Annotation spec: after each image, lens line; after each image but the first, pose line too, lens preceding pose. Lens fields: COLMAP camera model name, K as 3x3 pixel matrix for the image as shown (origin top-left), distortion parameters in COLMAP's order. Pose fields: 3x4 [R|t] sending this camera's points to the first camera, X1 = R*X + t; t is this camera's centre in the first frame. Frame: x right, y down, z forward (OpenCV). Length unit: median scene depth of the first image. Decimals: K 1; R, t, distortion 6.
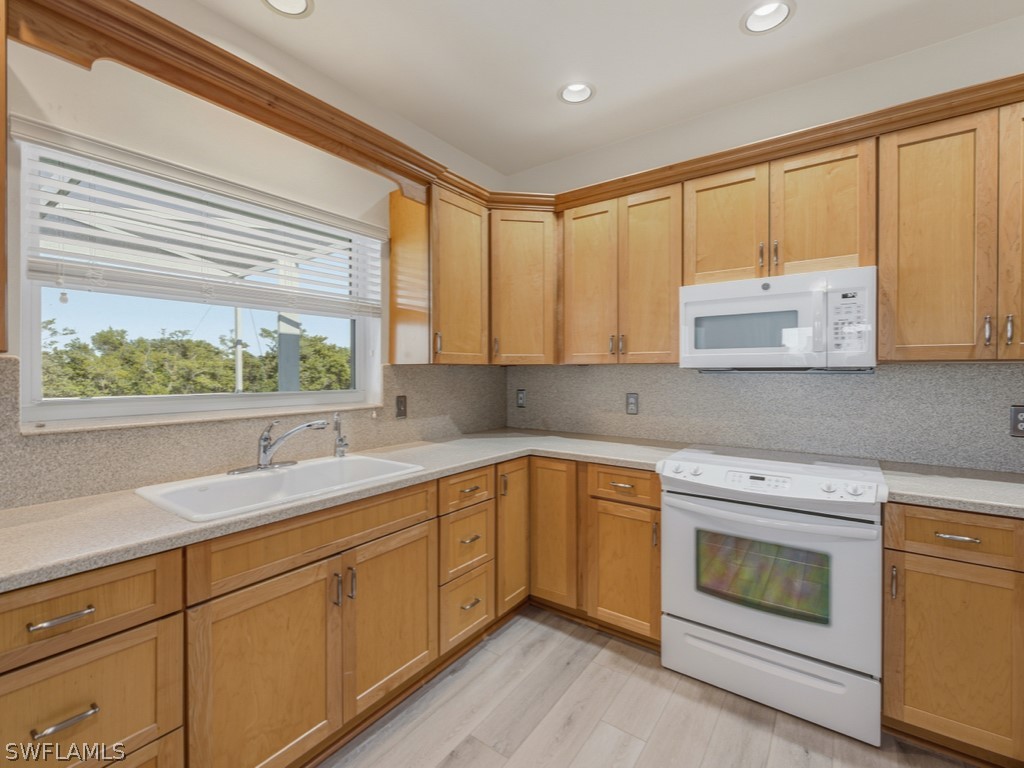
lens RADIAL K [[456.6, 0, 510.7], [0, 456.6, 377.6], [0, 0, 1]] dist [0.001085, -0.000270]
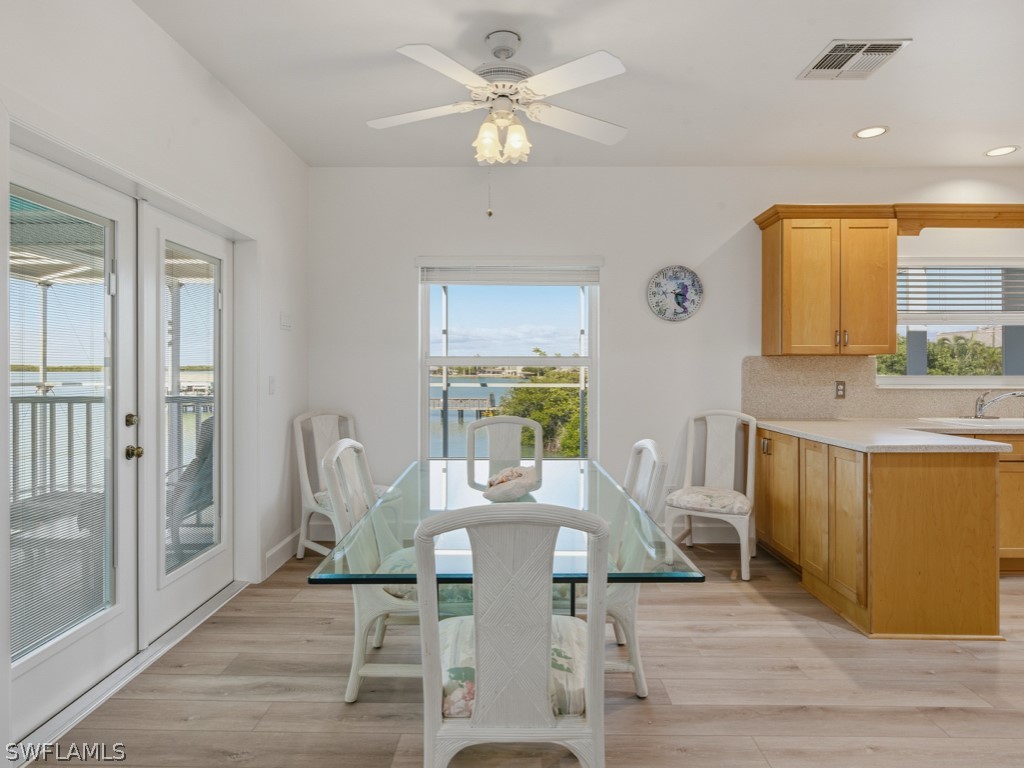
lens RADIAL K [[583.1, 0, 506.6], [0, 583.1, 375.5], [0, 0, 1]] dist [-0.000843, -0.002460]
pose [[0.572537, 0.000979, -0.819878, 0.250506], [-0.004522, 0.999988, -0.001964, 0.055184], [0.819866, 0.004832, 0.572535, -1.832551]]
